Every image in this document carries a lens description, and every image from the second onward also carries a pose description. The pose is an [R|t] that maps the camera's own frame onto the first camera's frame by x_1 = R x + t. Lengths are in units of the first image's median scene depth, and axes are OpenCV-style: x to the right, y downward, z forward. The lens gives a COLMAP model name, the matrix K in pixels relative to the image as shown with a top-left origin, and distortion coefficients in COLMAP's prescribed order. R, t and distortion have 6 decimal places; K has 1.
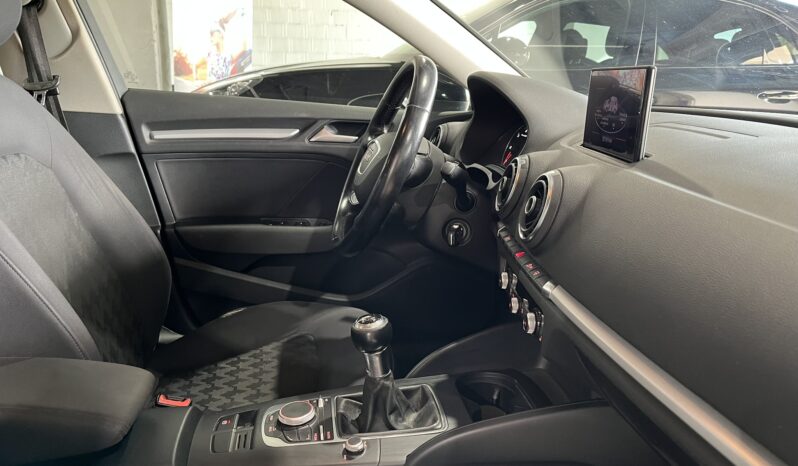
lens RADIAL K [[600.4, 0, 399.0], [0, 600.4, 233.0], [0, 0, 1]] dist [0.028593, -0.050898]
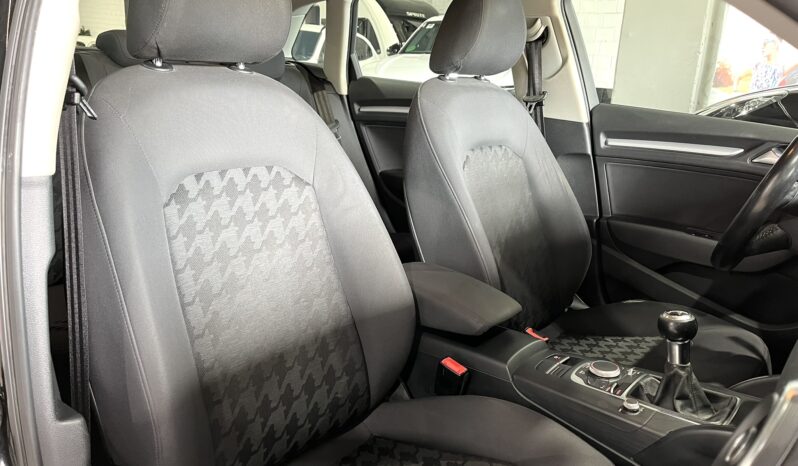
lens RADIAL K [[600.4, 0, 399.0], [0, 600.4, 233.0], [0, 0, 1]] dist [0.028593, -0.050898]
pose [[0.655465, 0.201117, -0.727954, 0.242170], [-0.209562, 0.974473, 0.080531, 0.007138], [0.725568, 0.099767, 0.680880, -0.115388]]
